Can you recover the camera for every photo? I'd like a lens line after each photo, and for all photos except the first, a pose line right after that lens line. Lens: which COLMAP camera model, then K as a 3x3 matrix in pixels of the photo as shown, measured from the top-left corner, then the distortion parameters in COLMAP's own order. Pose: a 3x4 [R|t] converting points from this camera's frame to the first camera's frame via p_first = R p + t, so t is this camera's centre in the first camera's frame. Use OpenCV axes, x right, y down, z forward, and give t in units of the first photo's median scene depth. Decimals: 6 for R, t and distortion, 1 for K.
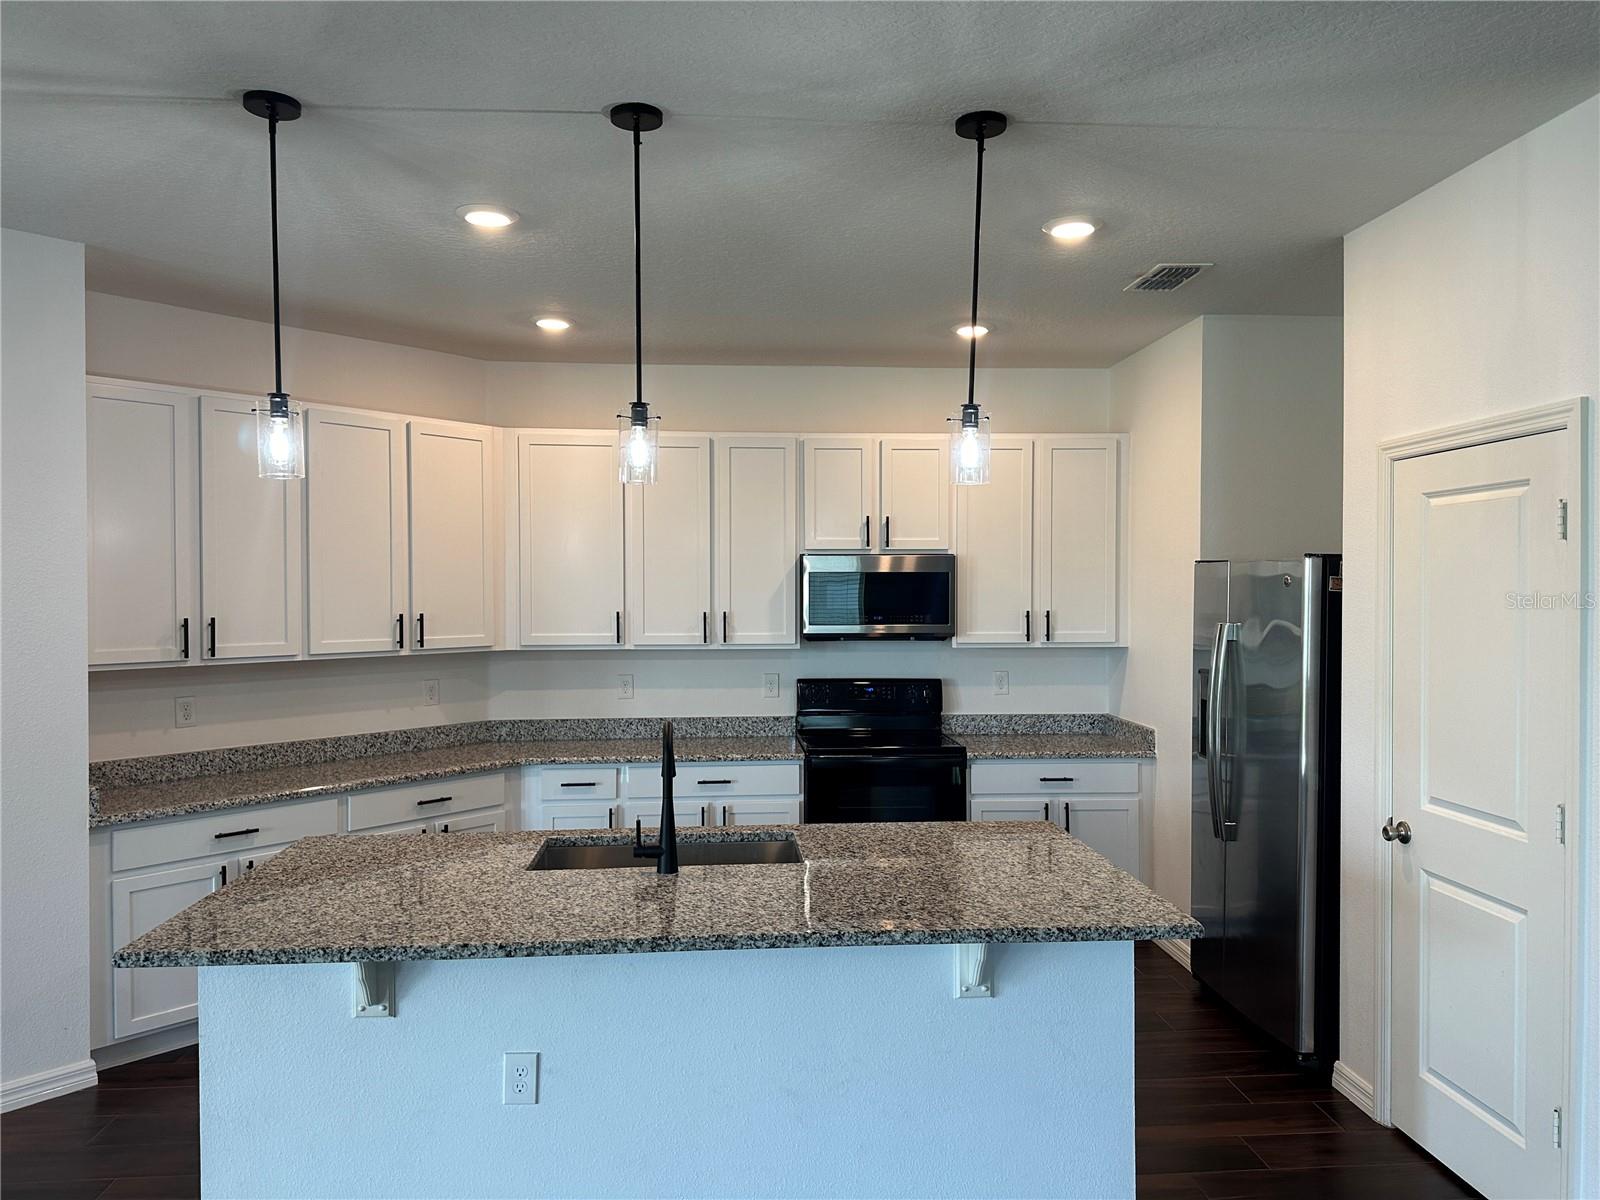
lens RADIAL K [[1101.6, 0, 801.0], [0, 1101.6, 603.9], [0, 0, 1]] dist [0.003100, -0.001262]
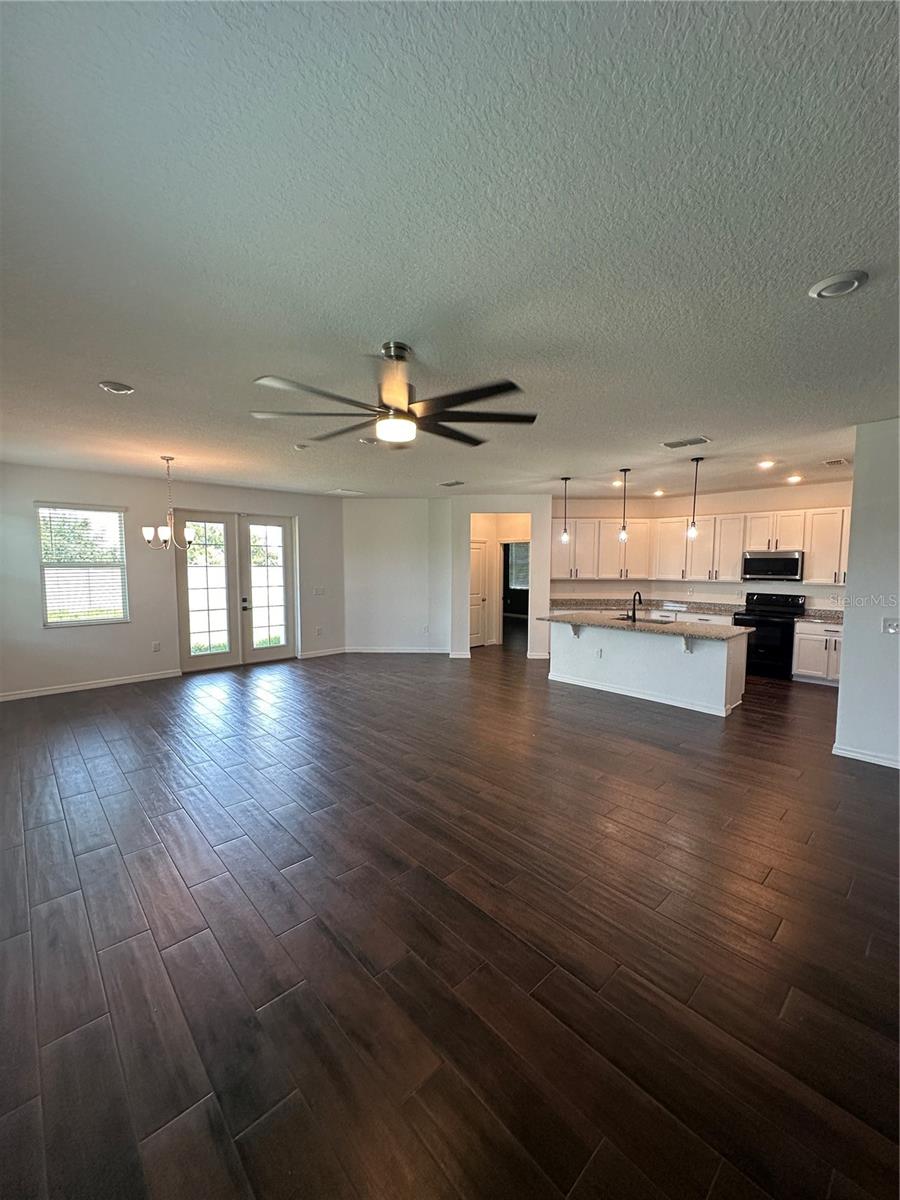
lens RADIAL K [[477.3, 0, 452.2], [0, 477.3, 603.5], [0, 0, 1]] dist [0.000058, 0.000024]
pose [[0.620216, 0.069919, -0.781309, 0.566390], [-0.015724, 0.996928, 0.076733, 0.008514], [0.784274, -0.035306, 0.619410, -0.512609]]
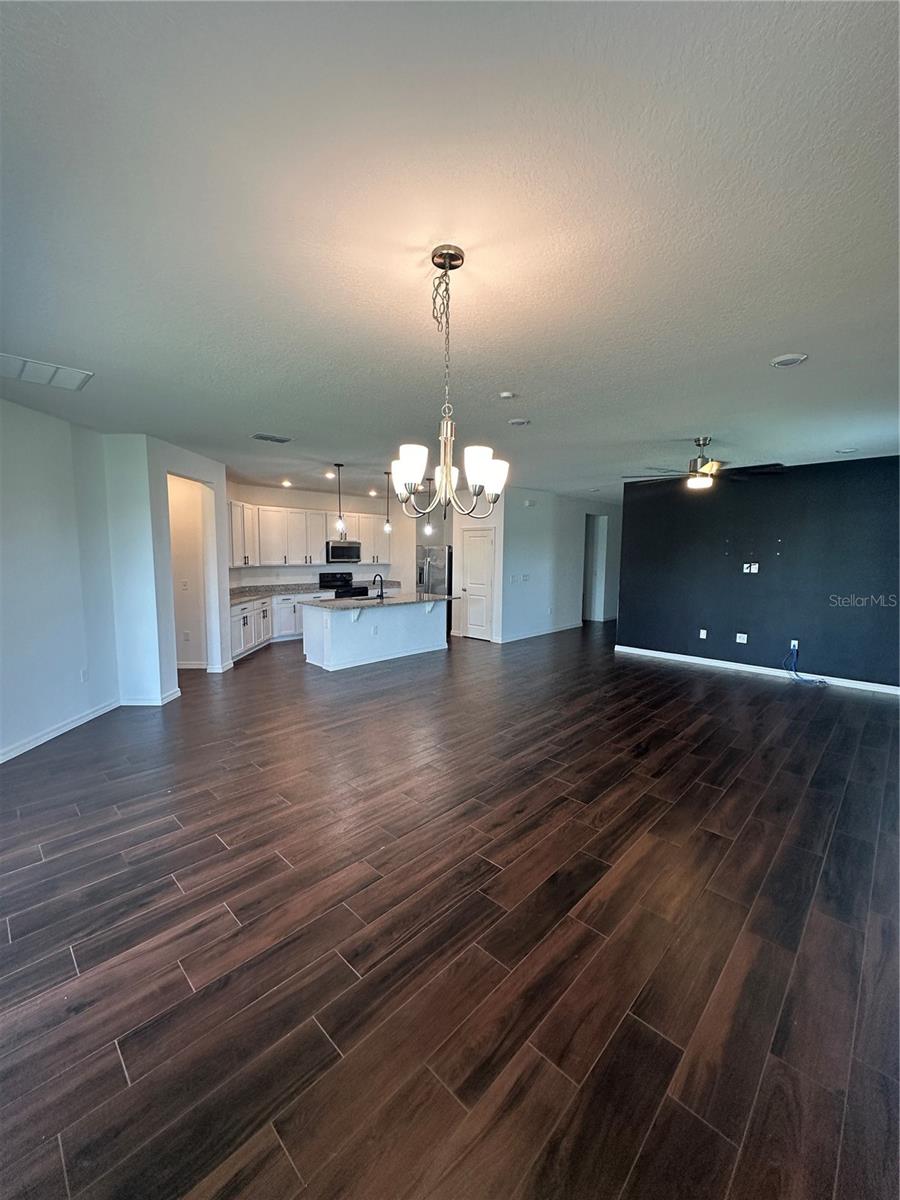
lens RADIAL K [[477.3, 0, 449.3], [0, 477.3, 602.2], [0, 0, 1]] dist [0.000058, 0.000024]
pose [[0.749507, -0.061229, 0.659158, -0.841463], [-0.000759, 0.995633, 0.093348, 0.012701], [-0.661996, -0.070465, 0.746188, -0.631638]]
